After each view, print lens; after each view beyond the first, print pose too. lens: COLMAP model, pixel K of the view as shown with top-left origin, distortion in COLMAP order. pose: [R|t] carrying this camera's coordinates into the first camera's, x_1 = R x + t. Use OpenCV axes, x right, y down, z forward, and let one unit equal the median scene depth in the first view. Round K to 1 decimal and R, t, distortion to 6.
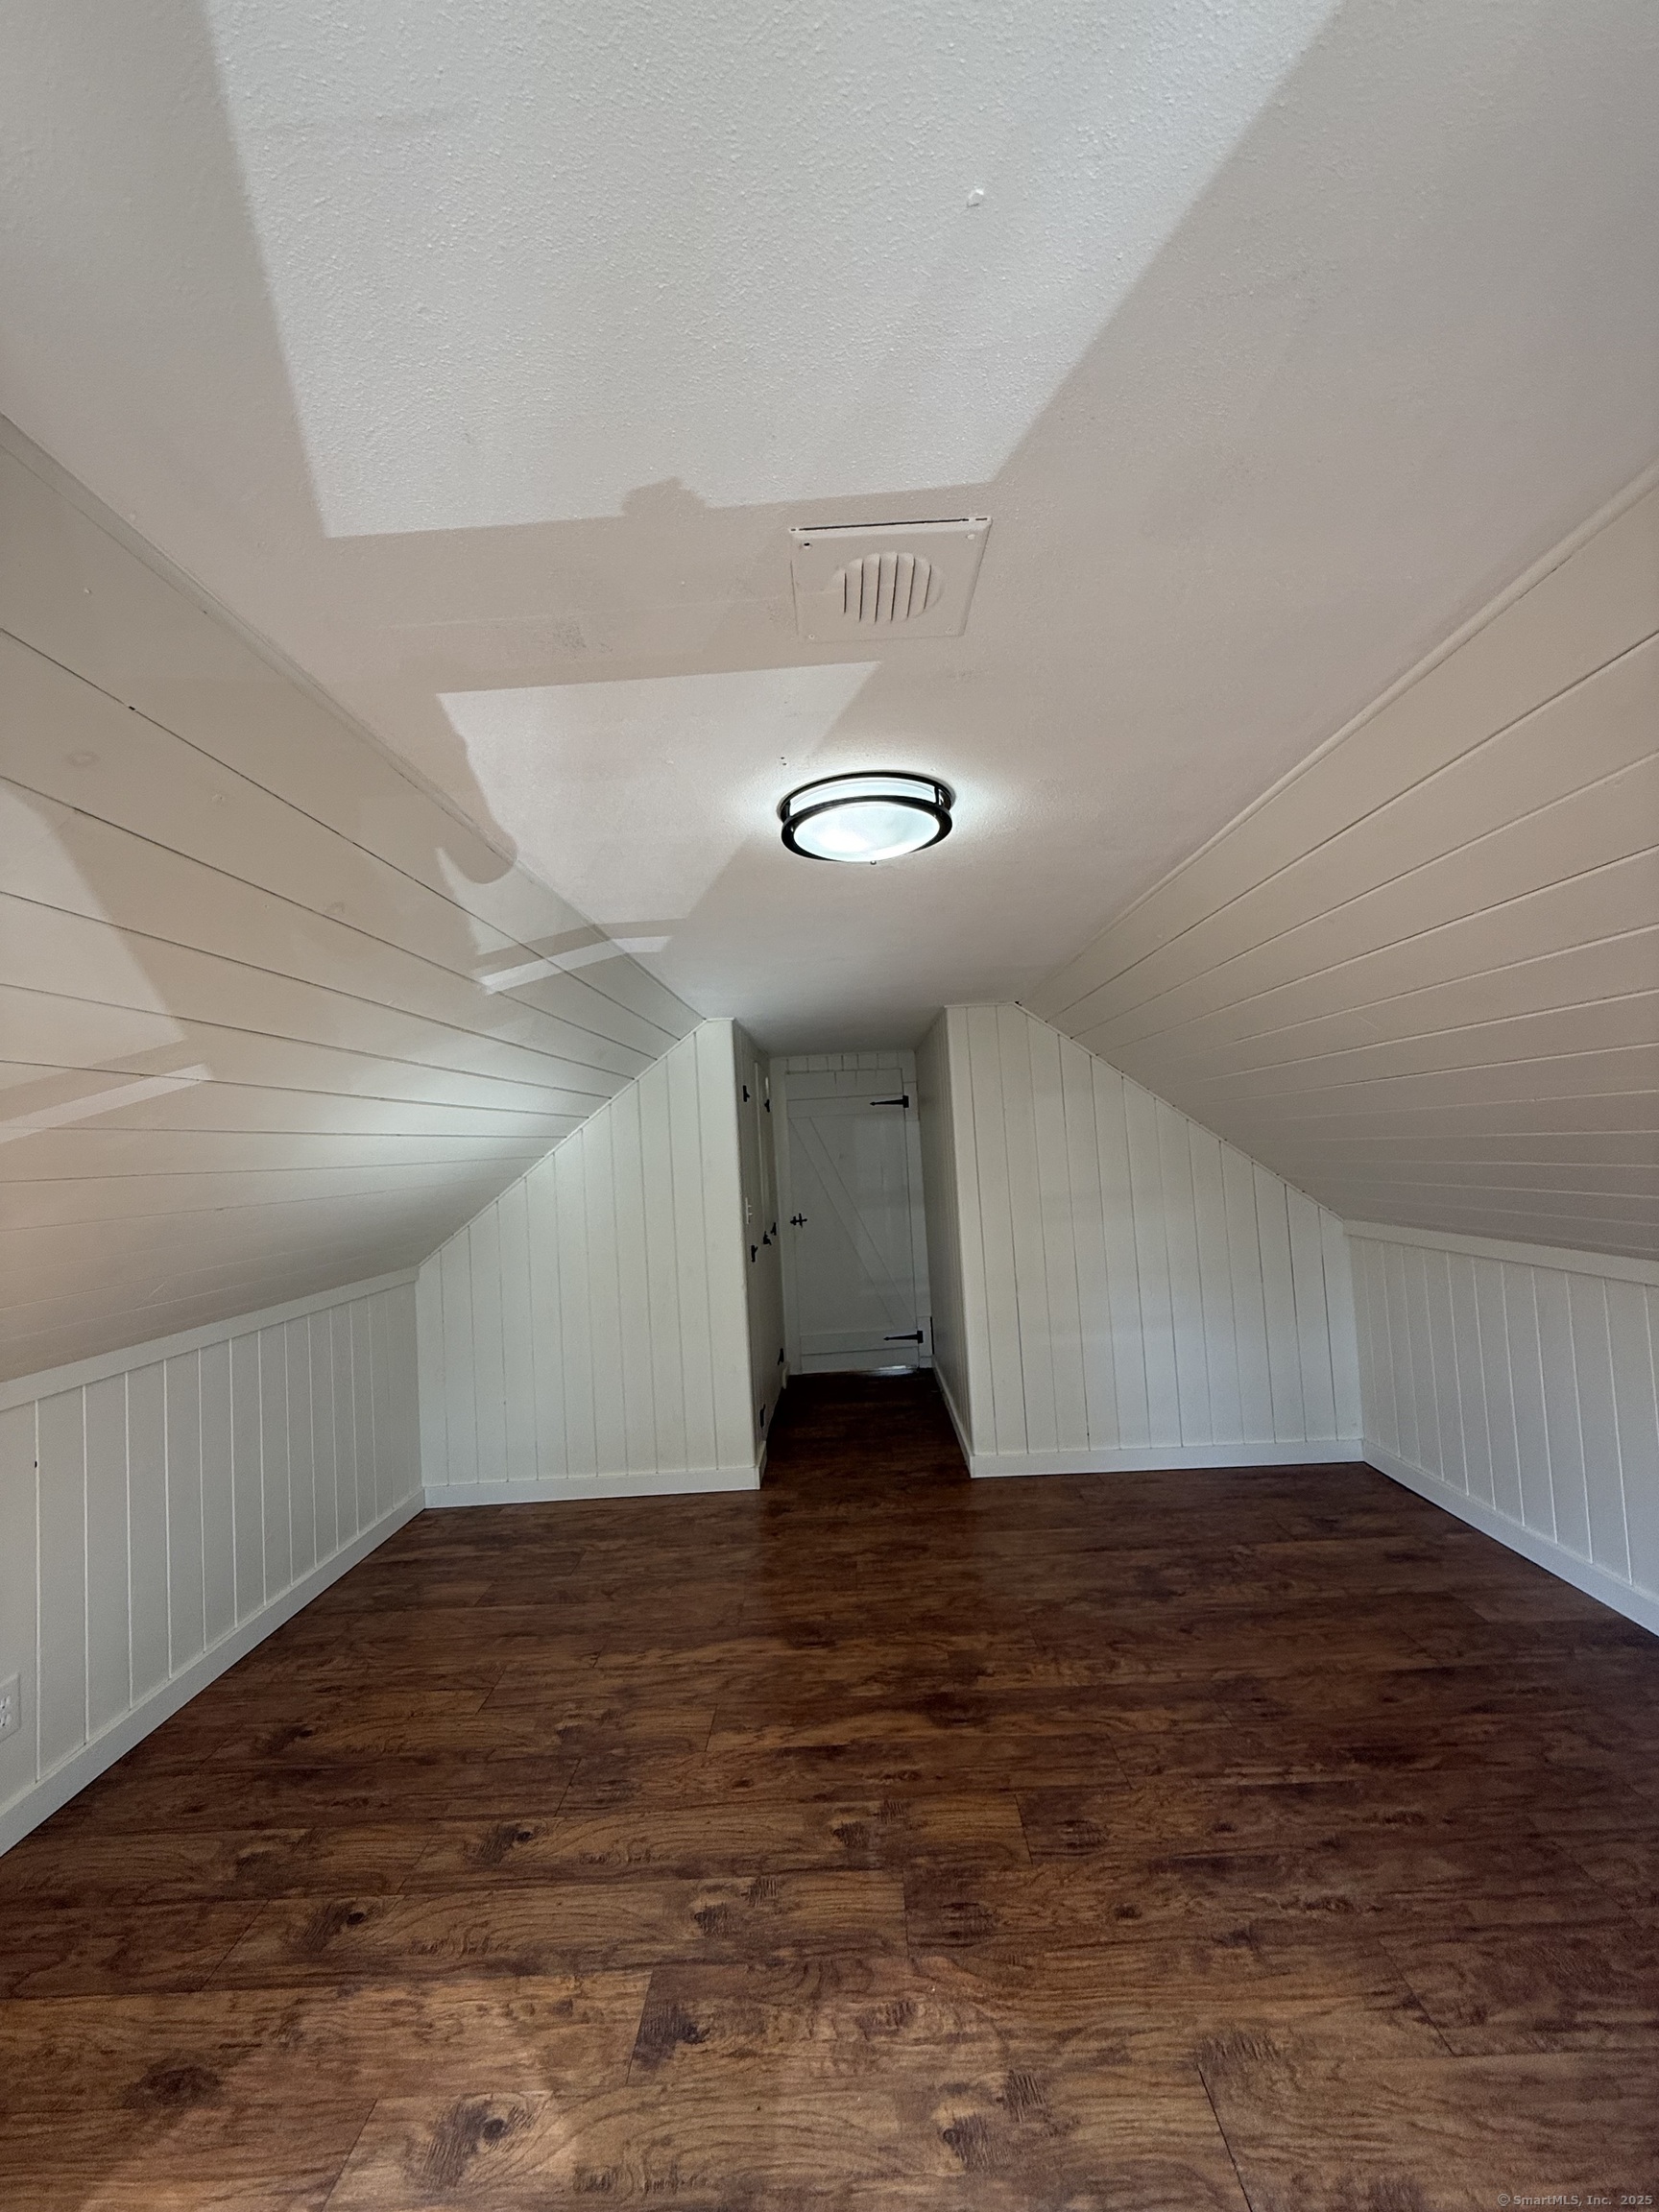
lens RADIAL K [[890.8, 0, 830.9], [0, 890.8, 1102.6], [0, 0, 1]] dist [-0.003052, -0.000537]
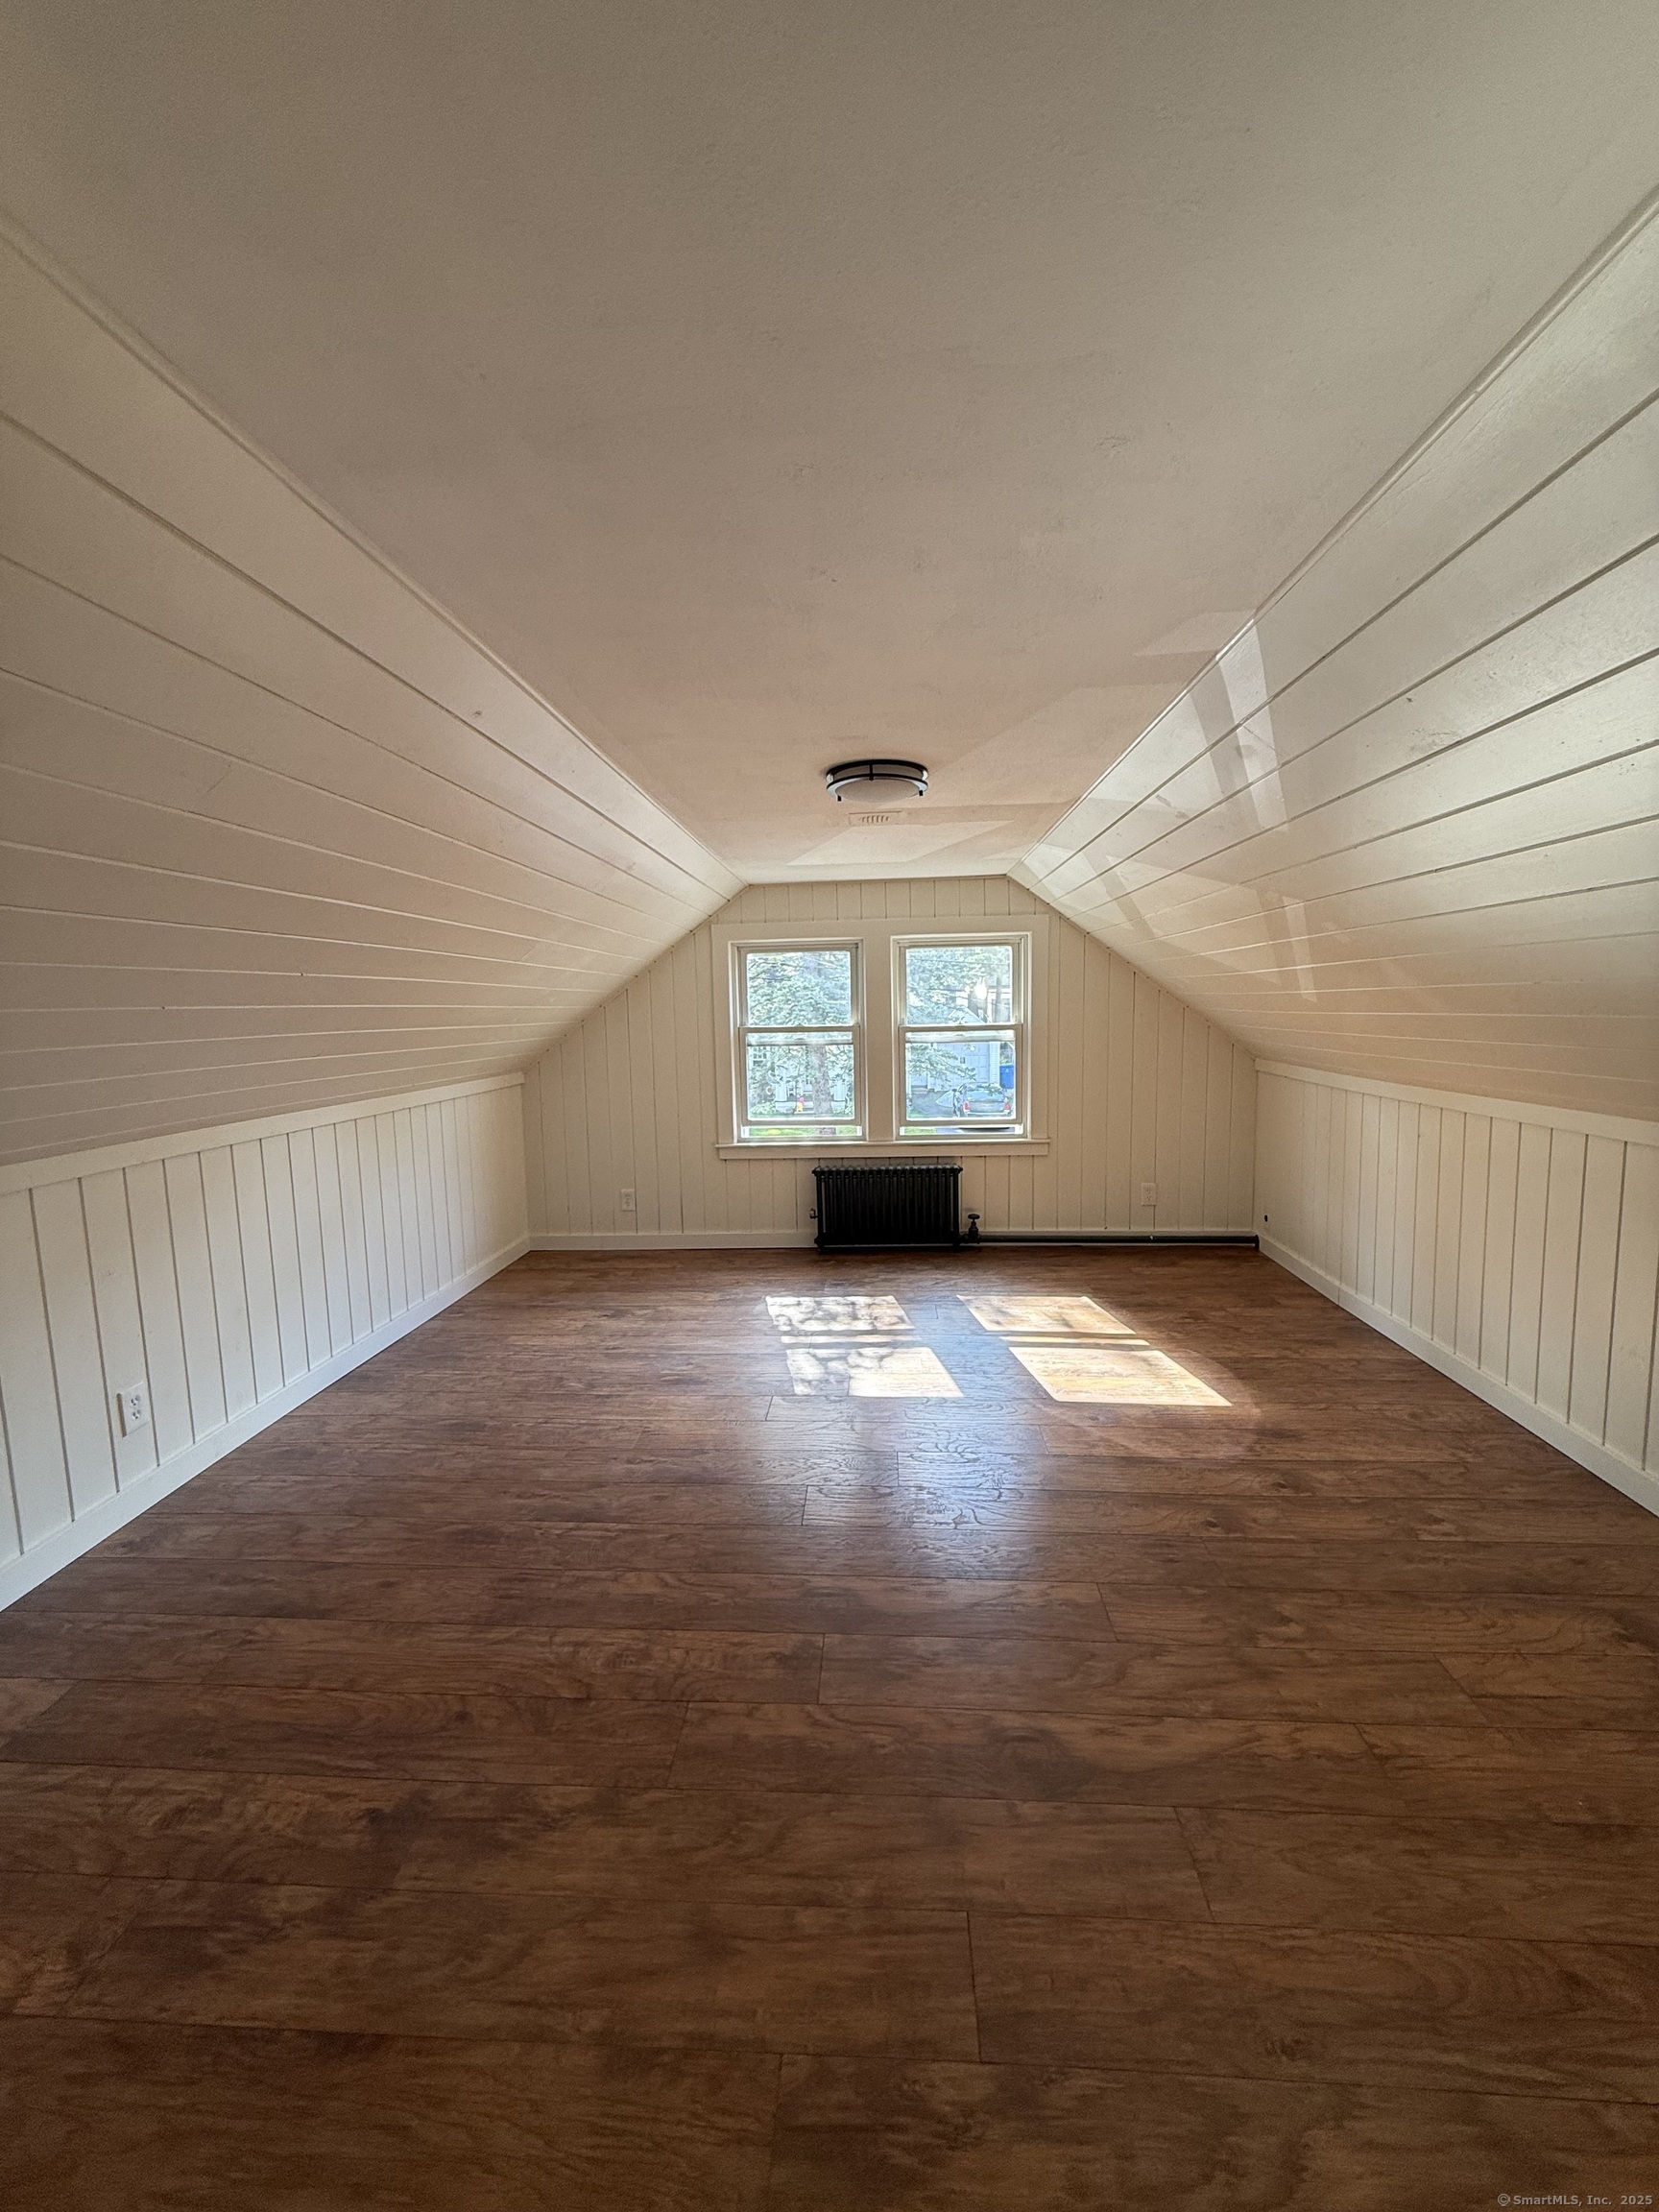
lens RADIAL K [[890.8, 0, 830.9], [0, 890.8, 1102.6], [0, 0, 1]] dist [-0.003052, -0.000537]
pose [[-0.996567, 0.069809, 0.044512, 0.064552], [0.072483, 0.995467, 0.061577, 0.122084], [-0.040011, 0.064592, -0.997109, 1.845045]]
